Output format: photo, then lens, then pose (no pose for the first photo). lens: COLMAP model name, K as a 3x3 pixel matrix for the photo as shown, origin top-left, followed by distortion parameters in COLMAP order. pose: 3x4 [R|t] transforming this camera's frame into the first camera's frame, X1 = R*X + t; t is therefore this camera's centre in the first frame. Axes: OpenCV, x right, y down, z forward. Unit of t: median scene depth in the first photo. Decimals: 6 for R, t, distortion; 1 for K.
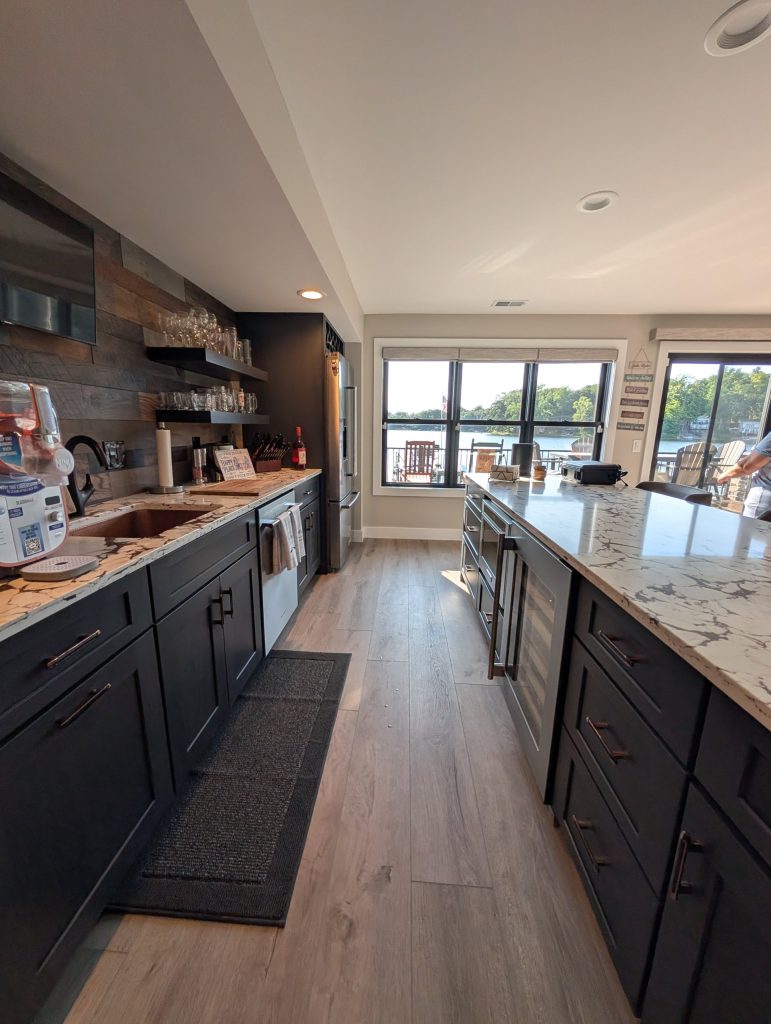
lens RADIAL K [[386.5, 0, 383.6], [0, 386.5, 511.2], [0, 0, 1]] dist [-0.002524, 0.000375]
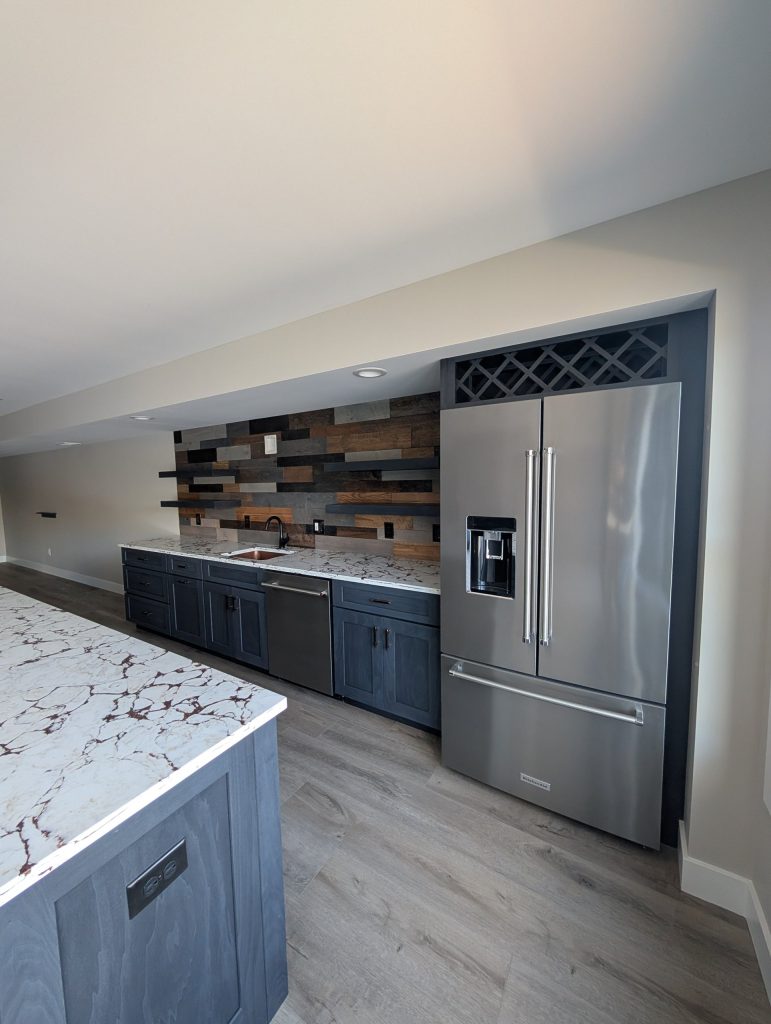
lens RADIAL K [[386.5, 0, 386.8], [0, 386.5, 512.4], [0, 0, 1]] dist [-0.002524, 0.000375]
pose [[-0.478605, 0.070284, -0.875213, 0.452078], [-0.169152, 0.970738, 0.170455, -0.336838], [0.861583, 0.229625, -0.452712, 1.205274]]
